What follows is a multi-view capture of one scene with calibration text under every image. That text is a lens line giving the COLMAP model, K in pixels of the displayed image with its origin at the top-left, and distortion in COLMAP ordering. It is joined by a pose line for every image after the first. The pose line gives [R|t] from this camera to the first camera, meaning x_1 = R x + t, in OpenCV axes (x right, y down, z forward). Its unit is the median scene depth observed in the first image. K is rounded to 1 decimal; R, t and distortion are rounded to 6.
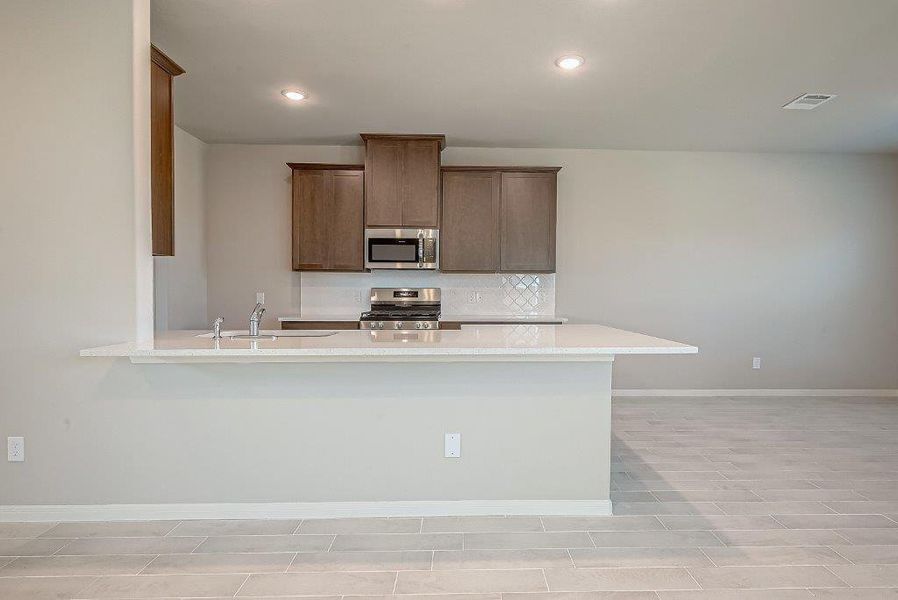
lens RADIAL K [[471.2, 0, 449.0], [0, 471.2, 300.0], [0, 0, 1]] dist [-0.001261, 0.000143]
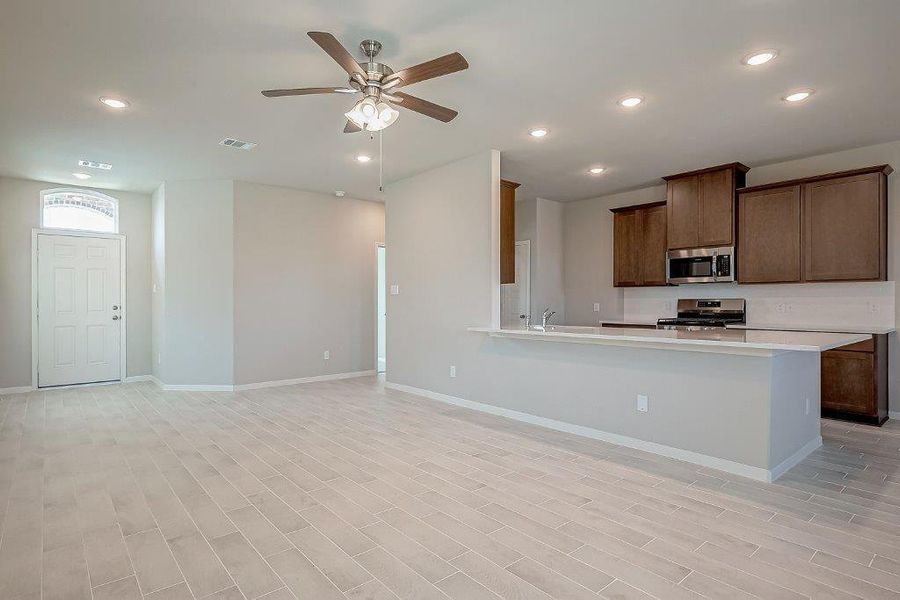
lens RADIAL K [[472.2, 0, 450.0], [0, 472.2, 300.0], [0, 0, 1]] dist [-0.001261, 0.000143]
pose [[0.631663, -0.008359, -0.775198, 0.425712], [-0.013663, 0.999667, -0.021913, 0.012324], [0.775123, 0.024433, 0.631338, -0.233259]]
